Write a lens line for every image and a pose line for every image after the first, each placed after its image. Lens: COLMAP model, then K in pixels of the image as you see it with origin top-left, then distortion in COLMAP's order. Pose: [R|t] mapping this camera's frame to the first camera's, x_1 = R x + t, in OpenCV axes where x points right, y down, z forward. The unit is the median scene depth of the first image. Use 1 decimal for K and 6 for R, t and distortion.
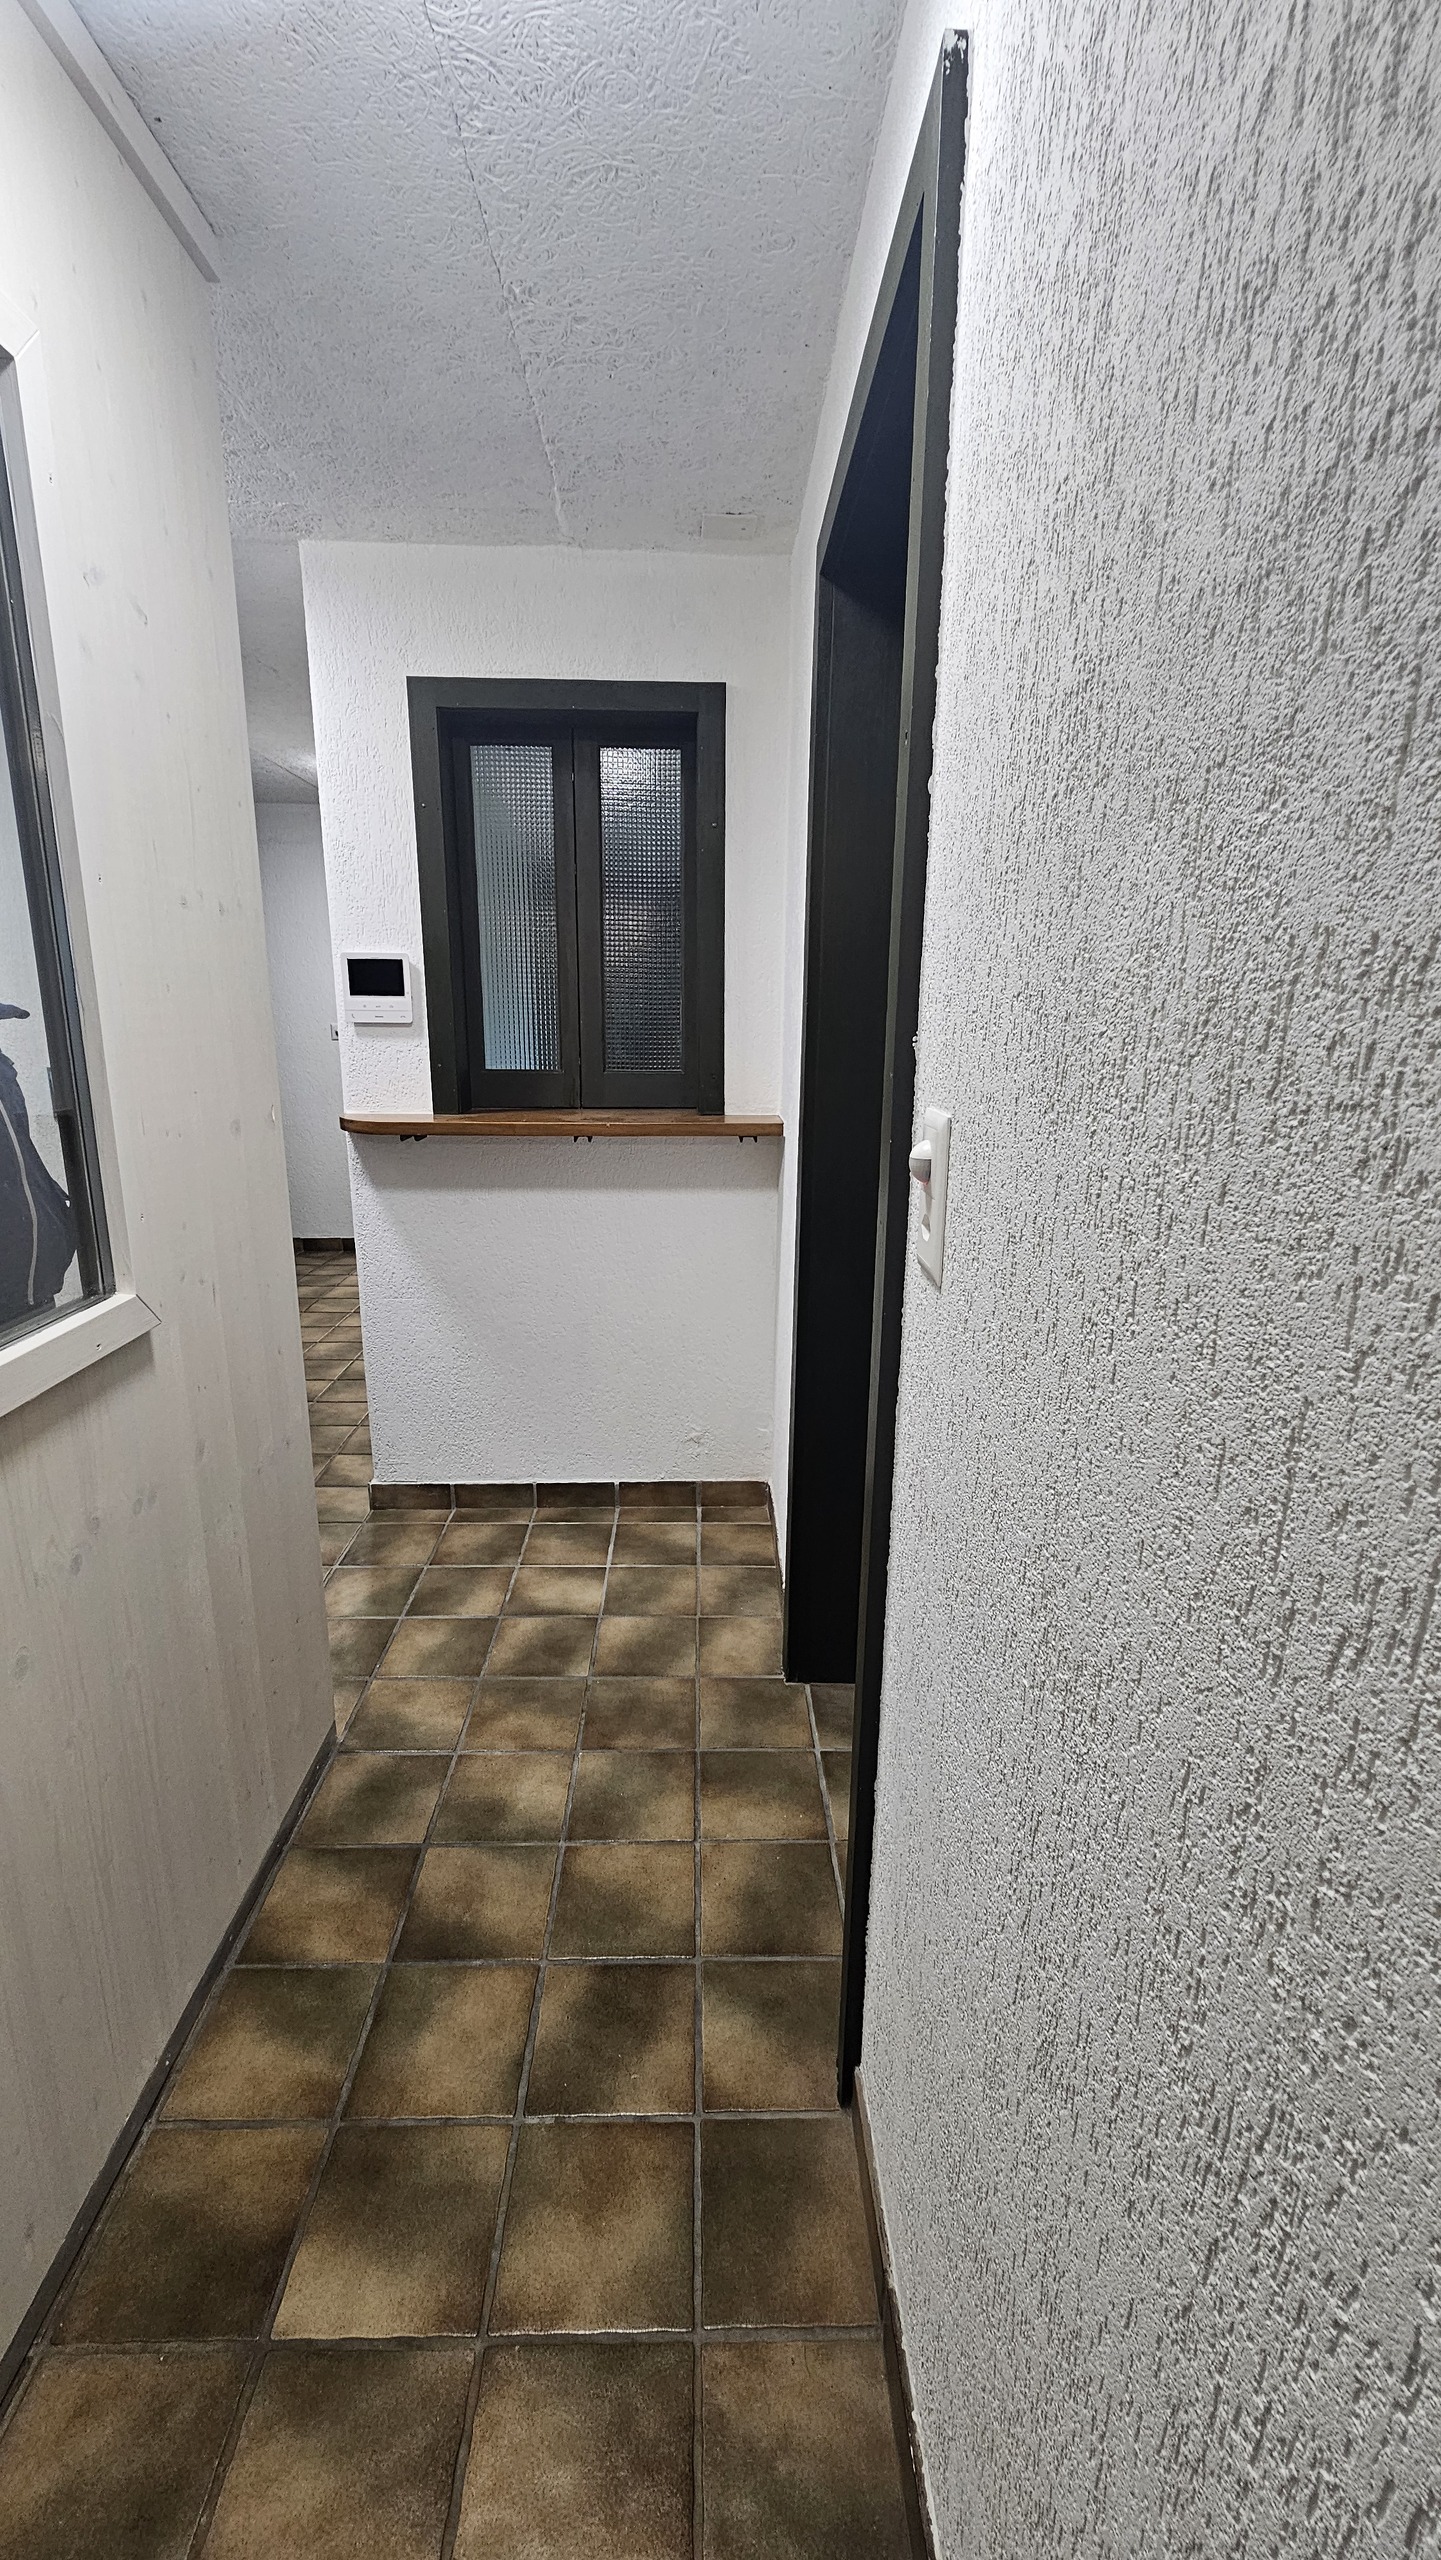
lens RADIAL K [[1048.4, 0, 720.2], [0, 1048.4, 1279.6], [0, 0, 1]] dist [-0.002022, 0.000579]
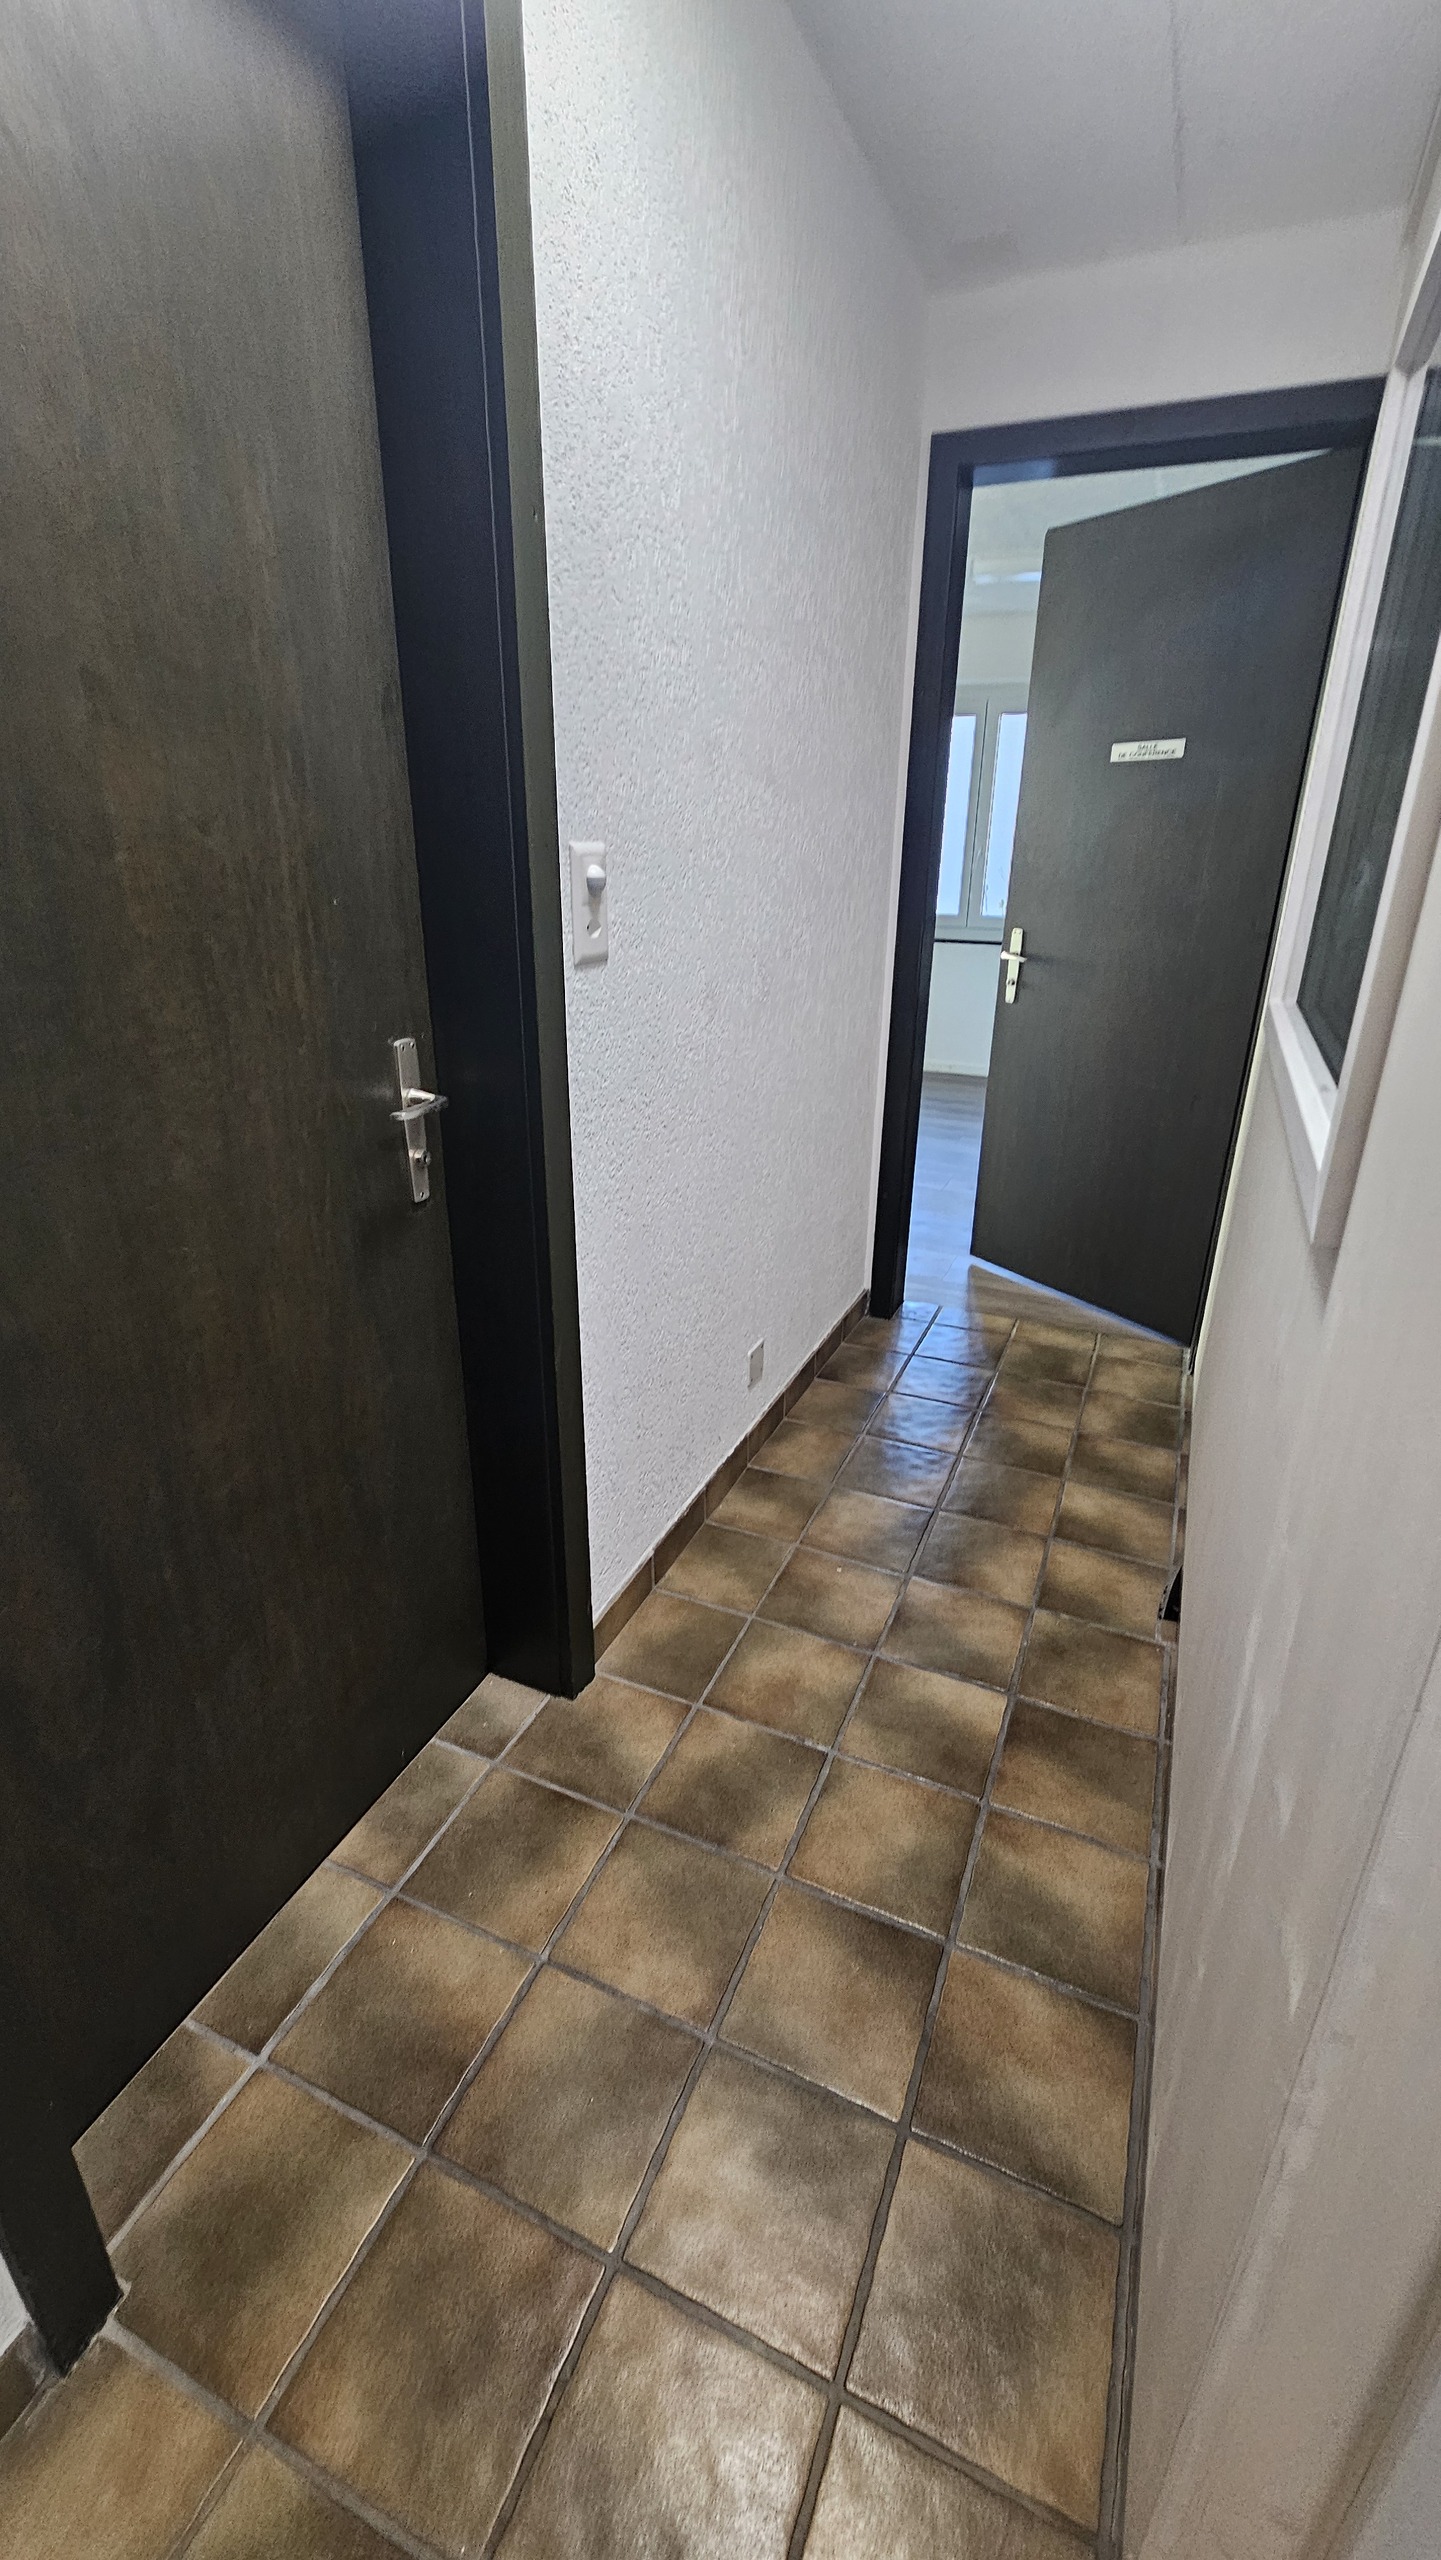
lens RADIAL K [[1048.4, 0, 724.4], [0, 1048.4, 1269.0], [0, 0, 1]] dist [-0.002022, 0.000579]
pose [[-0.907001, -0.181717, 0.379905, -0.390121], [0.081226, 0.809687, 0.581214, -0.319653], [-0.413220, 0.558020, -0.719627, 1.438904]]
